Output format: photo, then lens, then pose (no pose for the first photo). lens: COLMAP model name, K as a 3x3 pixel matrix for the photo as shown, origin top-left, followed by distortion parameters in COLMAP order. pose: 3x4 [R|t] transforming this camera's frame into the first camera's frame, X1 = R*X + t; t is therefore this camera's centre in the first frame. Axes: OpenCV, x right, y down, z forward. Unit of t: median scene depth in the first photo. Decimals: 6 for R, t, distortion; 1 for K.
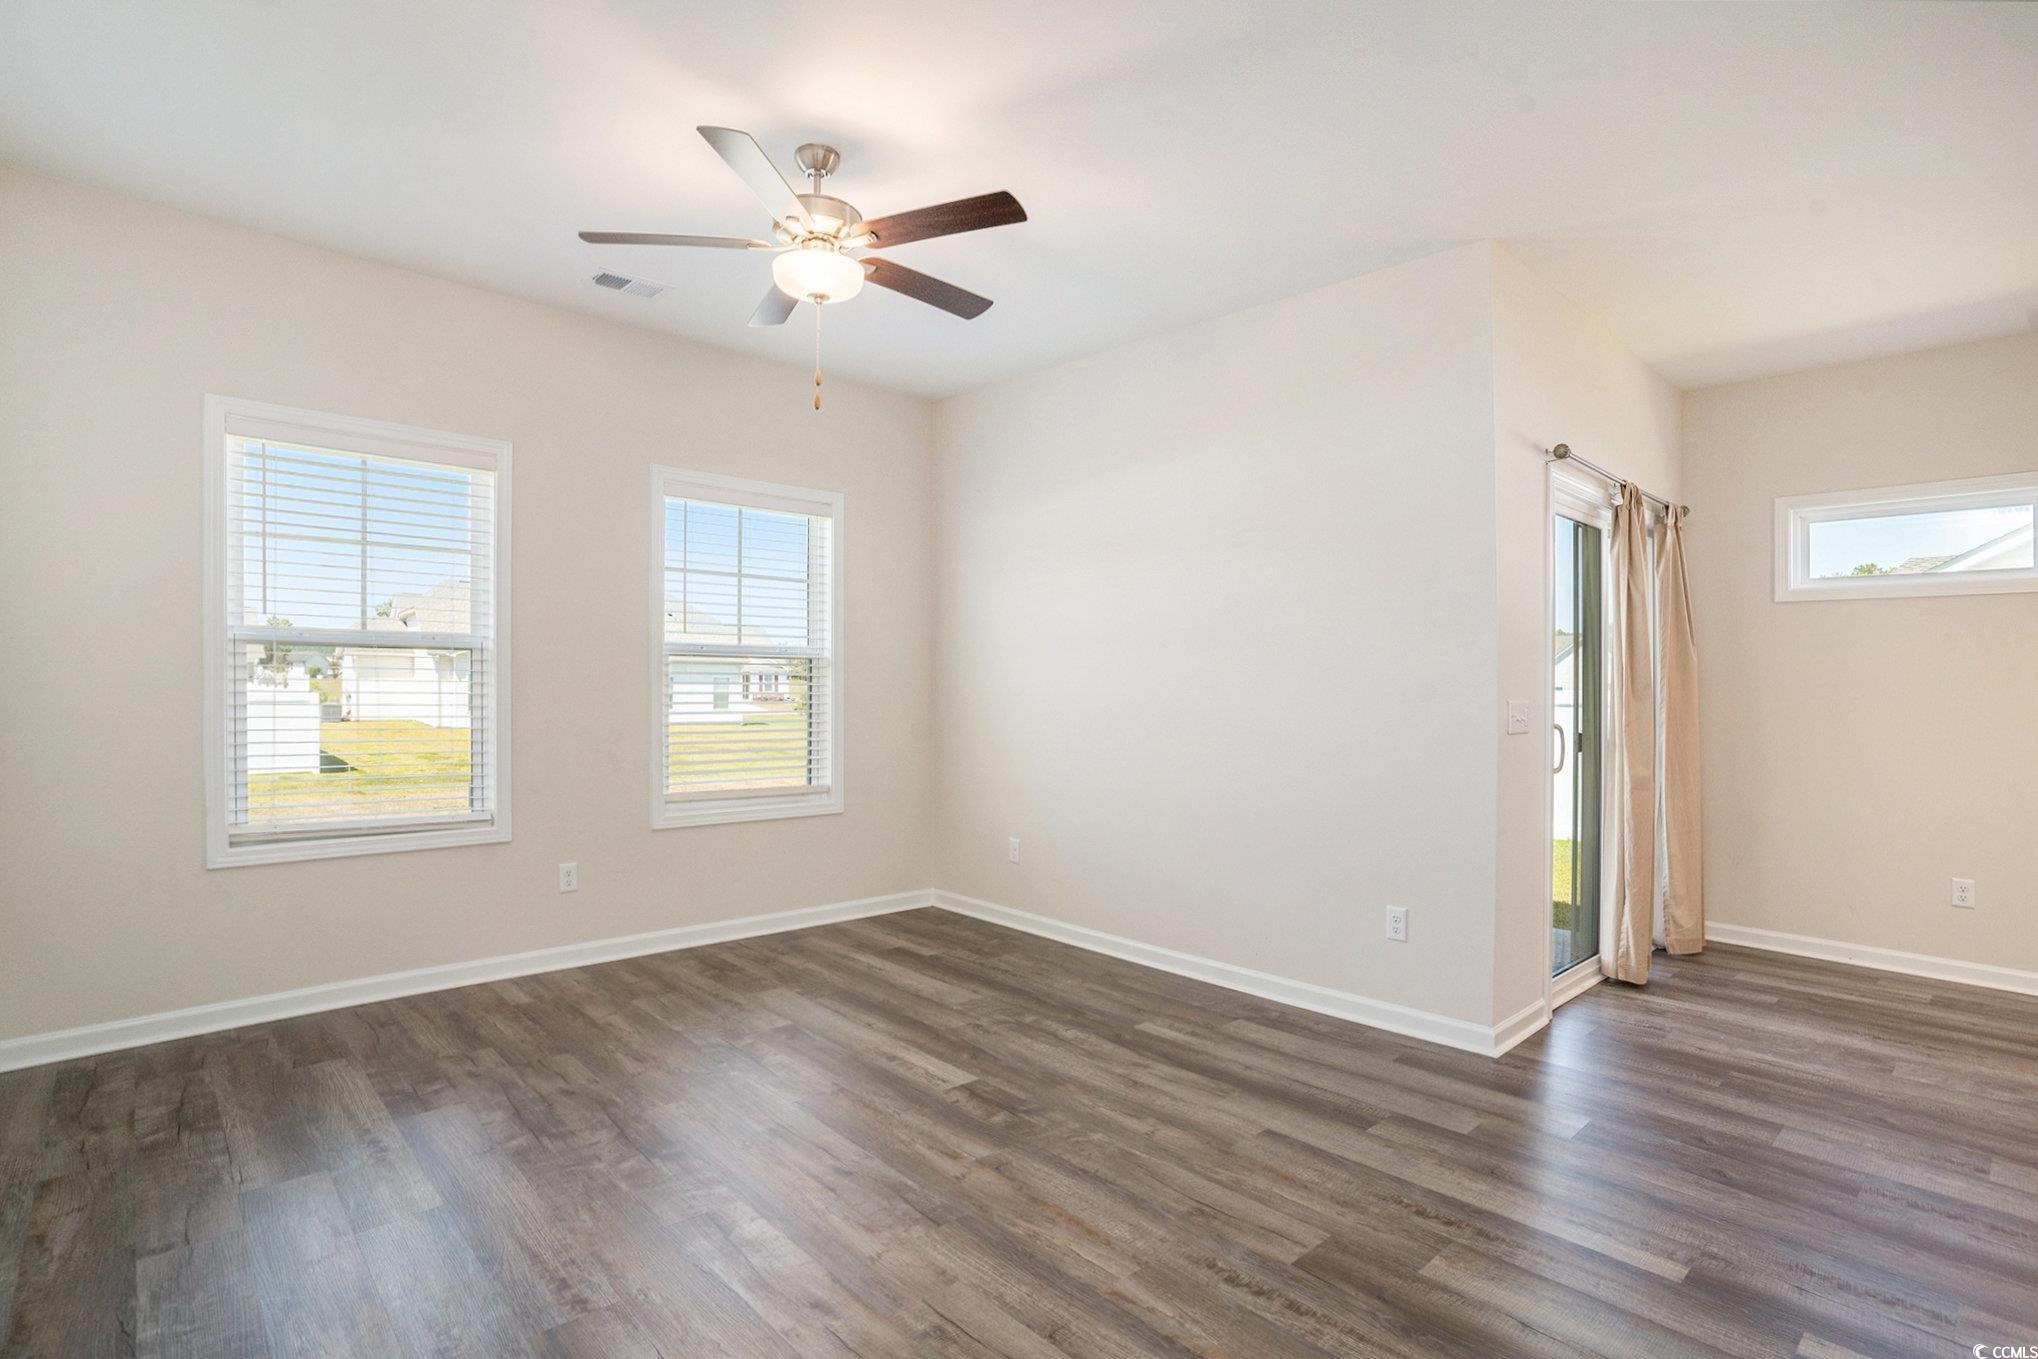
lens RADIAL K [[1044.6, 0, 1019.0], [0, 1044.6, 679.5], [0, 0, 1]] dist [-0.018001, 0.000568]
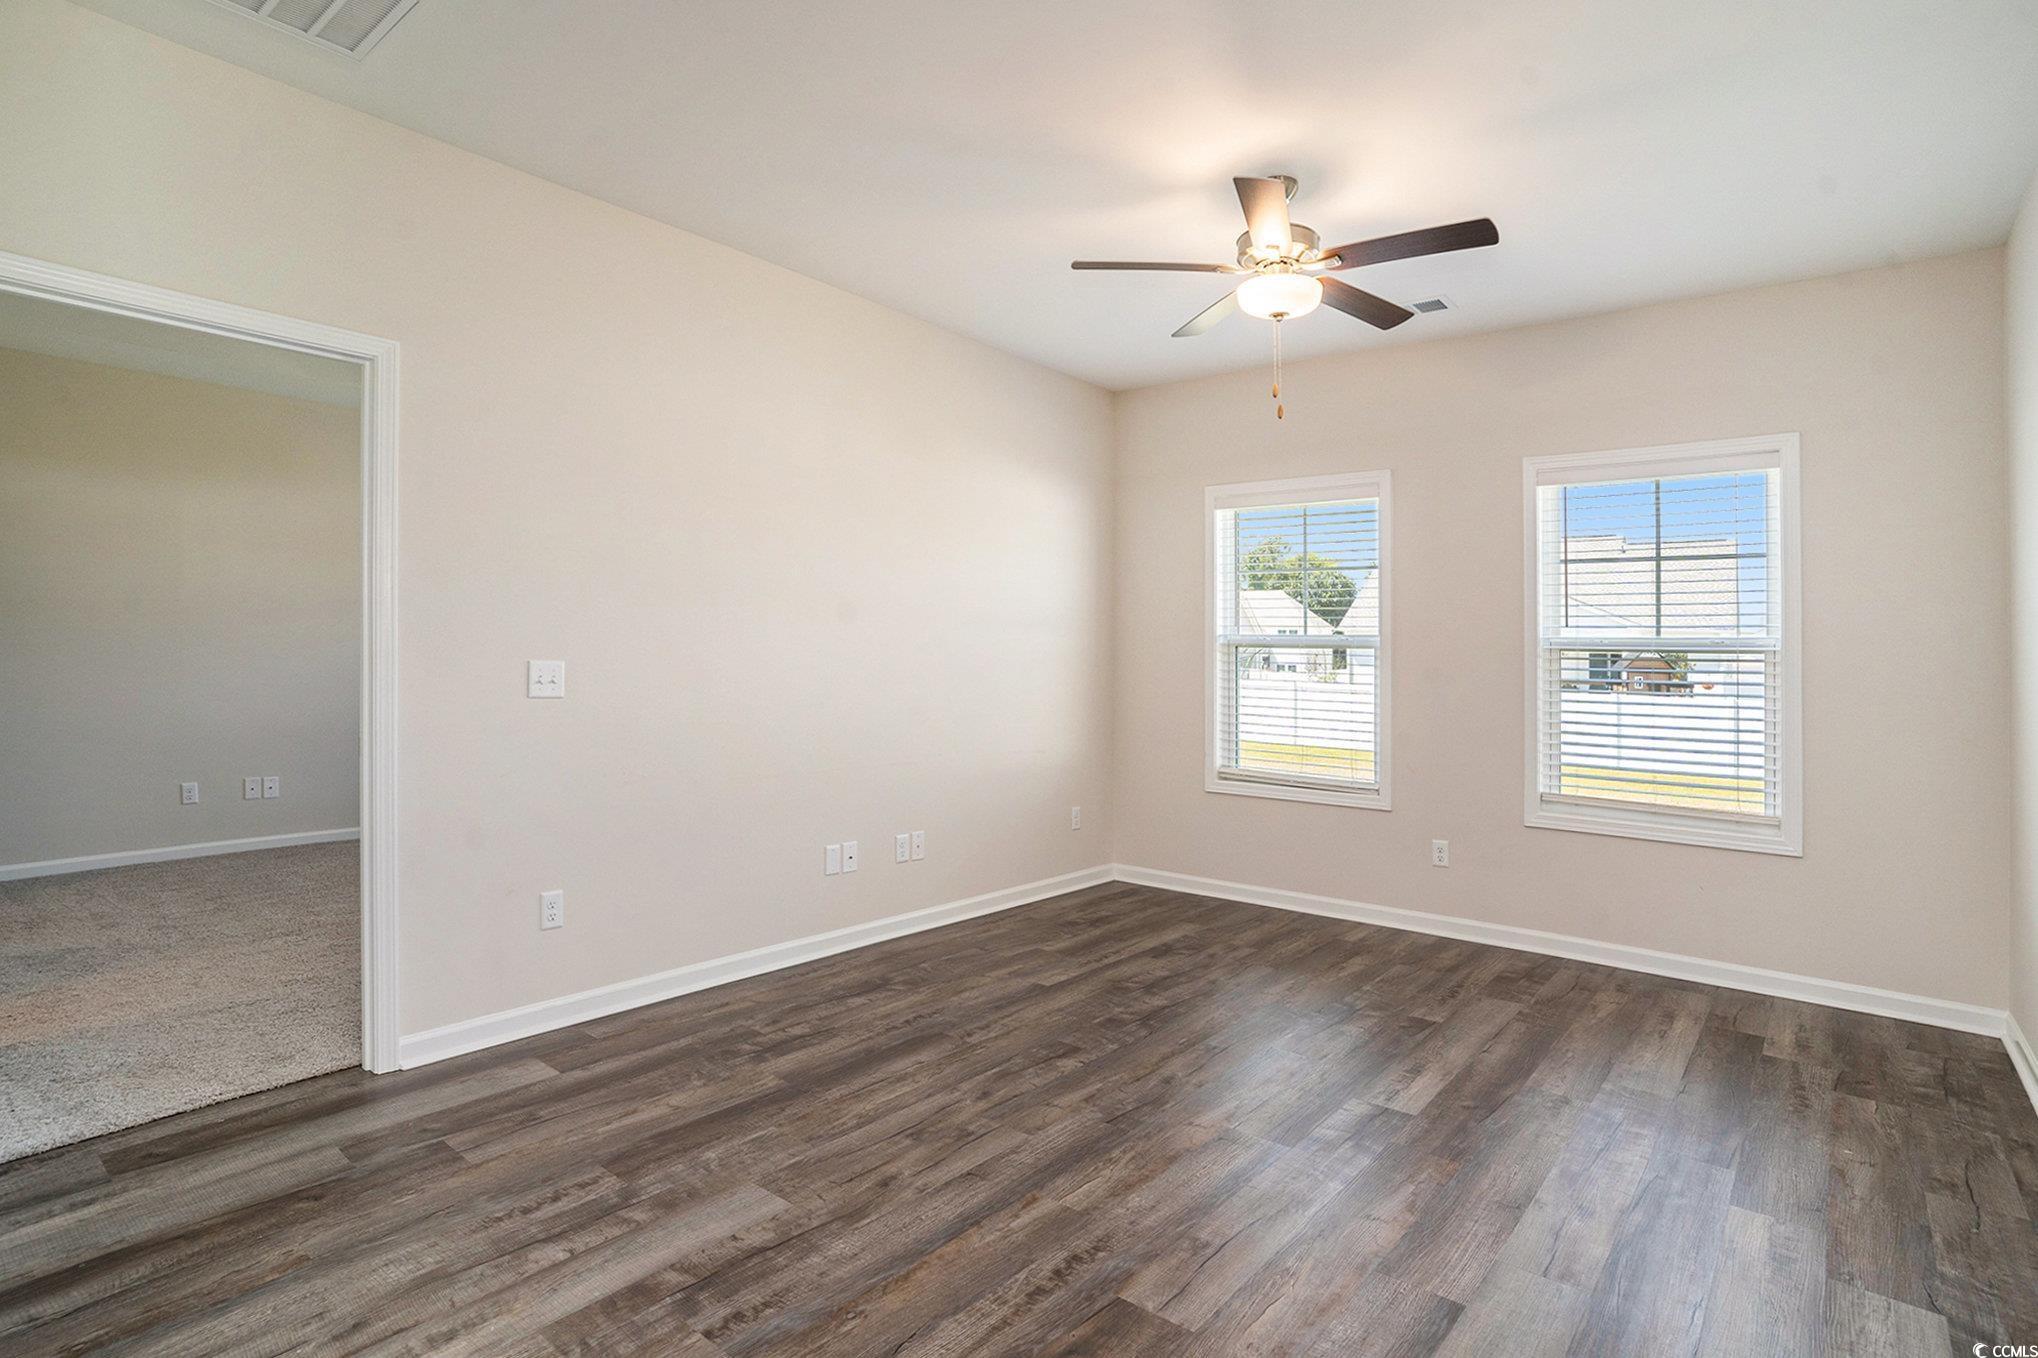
lens RADIAL K [[1044.6, 0, 1019.0], [0, 1044.6, 679.0], [0, 0, 1]] dist [-0.018001, 0.000568]
pose [[0.124485, 0.006950, -0.992197, 0.638818], [-0.020149, 0.999787, 0.004475, 0.009515], [0.992017, 0.019435, 0.124599, 0.436378]]
